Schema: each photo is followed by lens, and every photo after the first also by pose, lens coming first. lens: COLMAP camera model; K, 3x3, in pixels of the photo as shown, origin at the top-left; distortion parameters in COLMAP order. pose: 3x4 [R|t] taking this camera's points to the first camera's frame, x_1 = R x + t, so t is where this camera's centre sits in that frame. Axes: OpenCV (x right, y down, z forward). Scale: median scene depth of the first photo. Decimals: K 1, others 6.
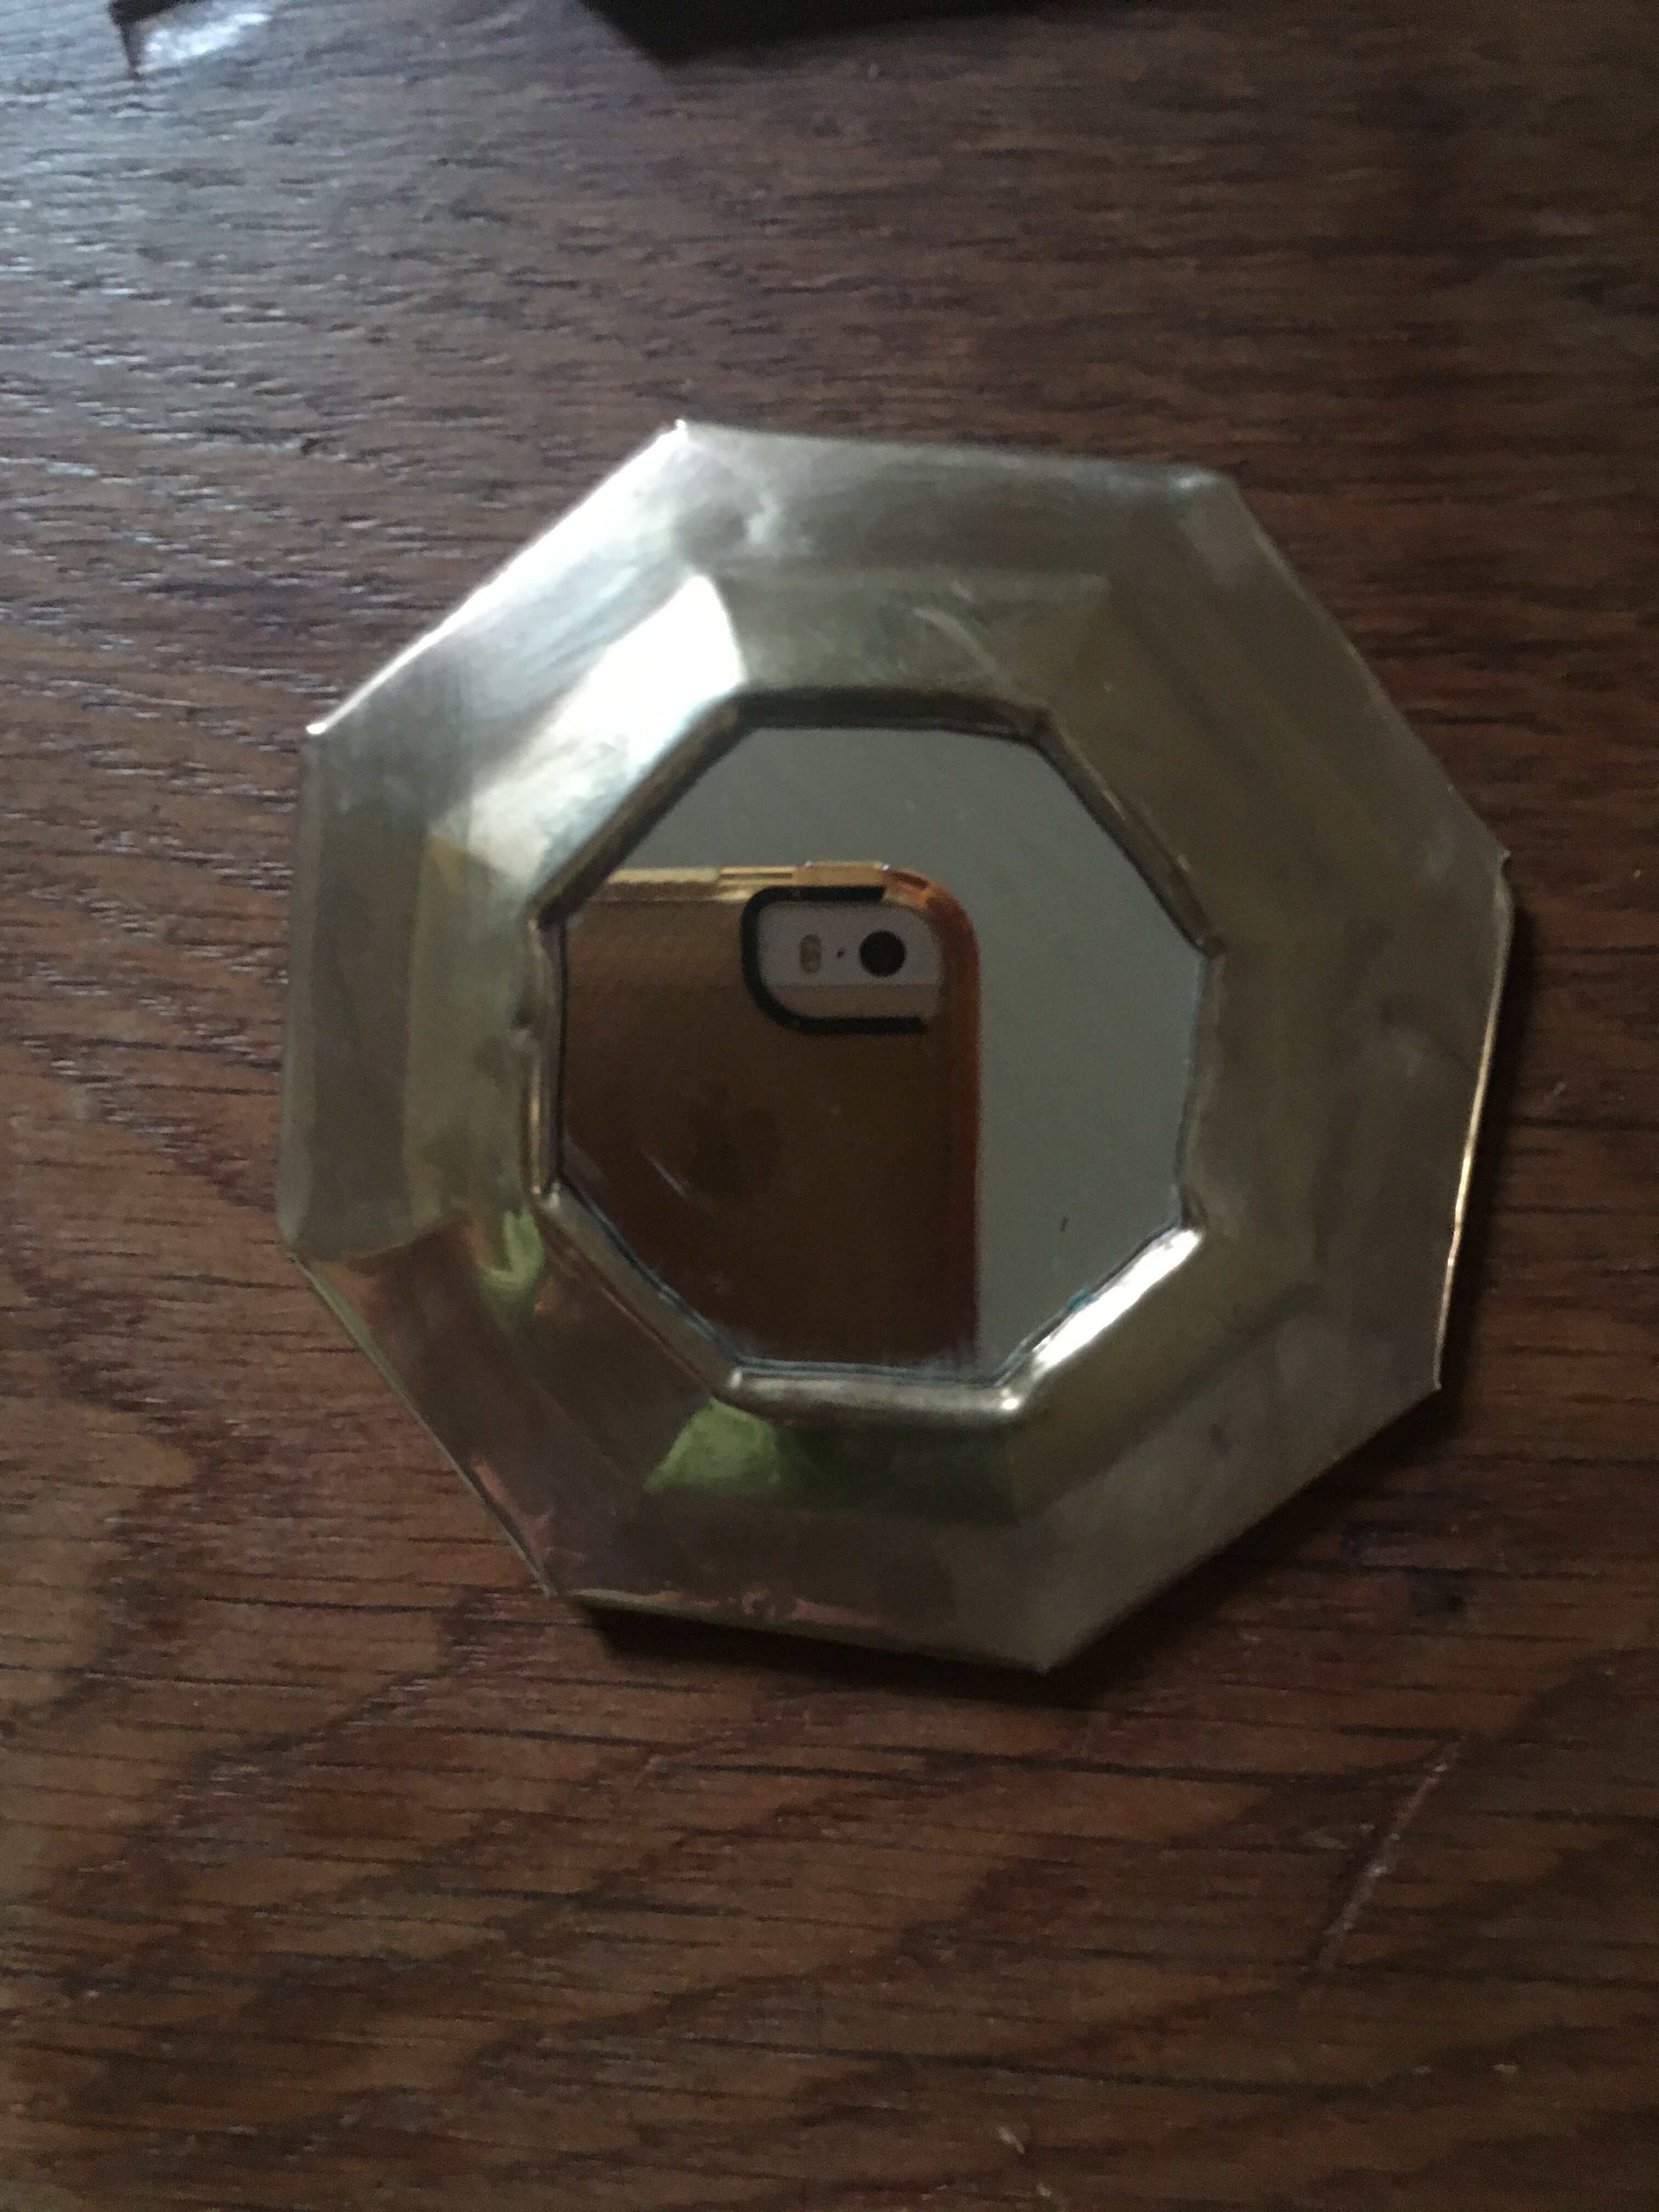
lens RADIAL K [[1647.4, 0, 829.5], [0, 1647.4, 1106.0], [0, 0, 1]] dist [0.075522, -0.078322]
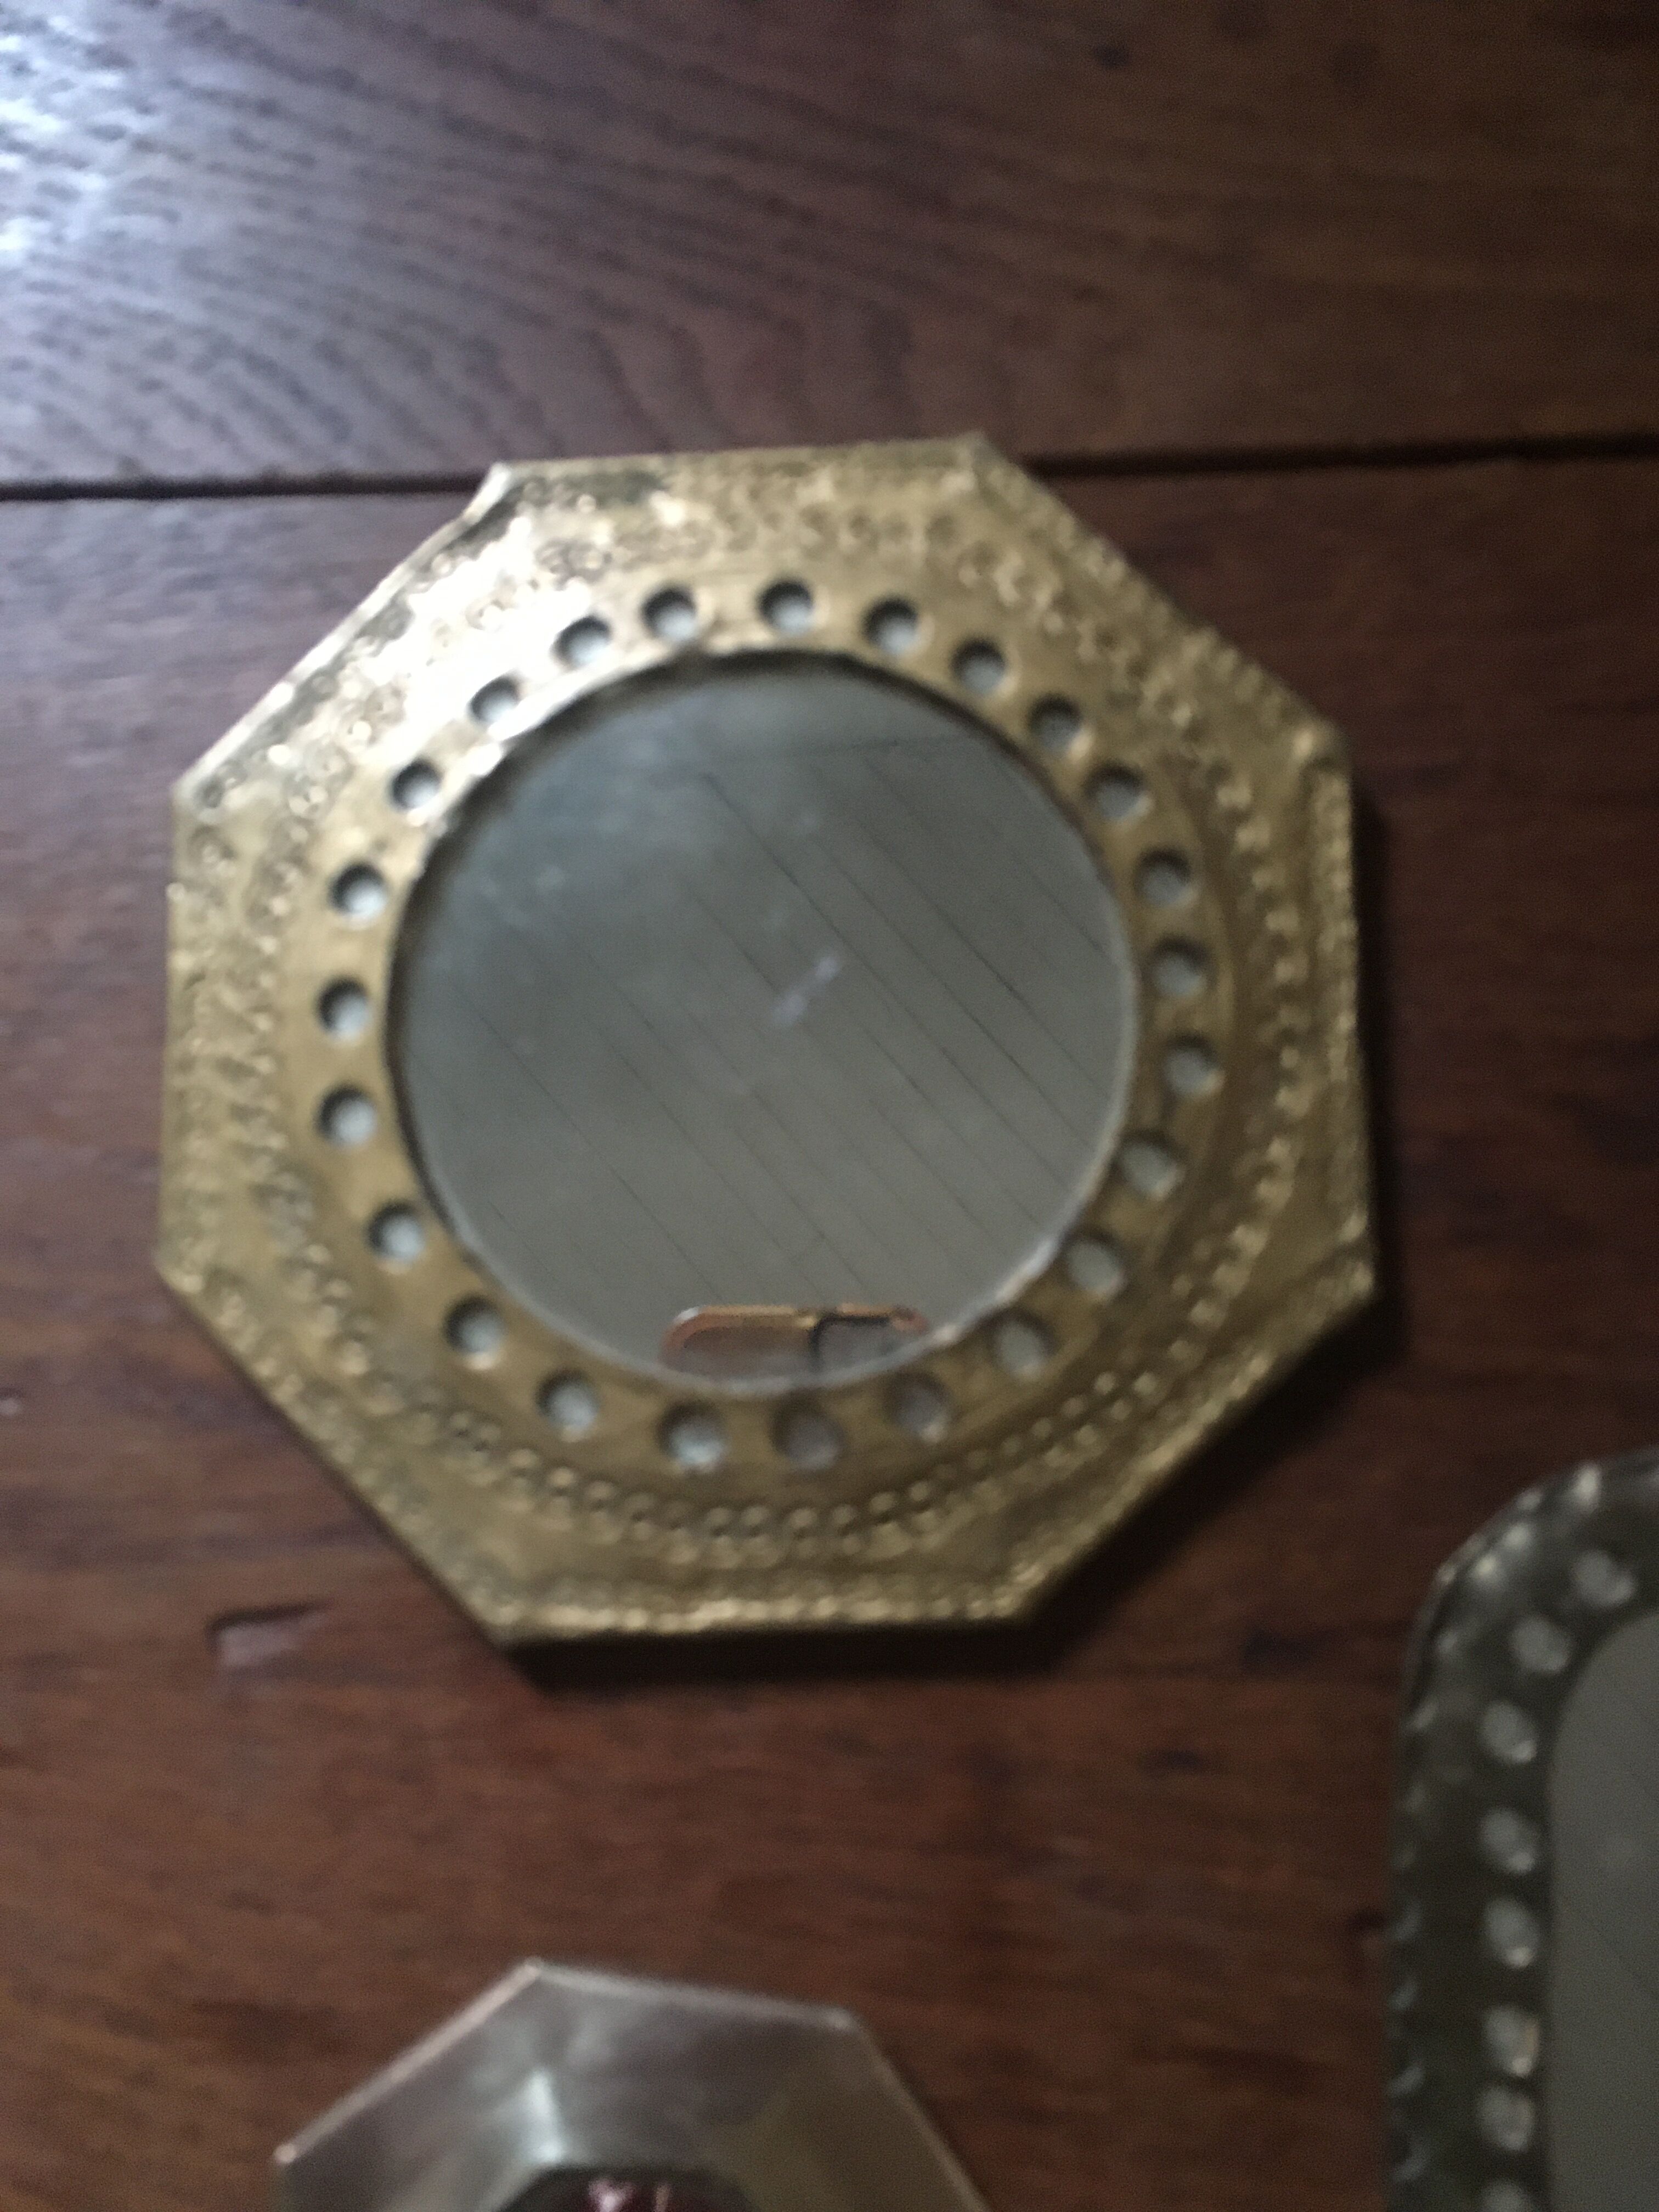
lens RADIAL K [[1818.0, 0, 829.5], [0, 1818.0, 1106.0], [0, 0, 1]] dist [0.099233, -0.106155]
pose [[0.998102, 0.053155, 0.031100, 0.098894], [-0.047952, 0.987656, -0.149117, -0.963310], [-0.038643, 0.147342, 0.988330, -0.912526]]
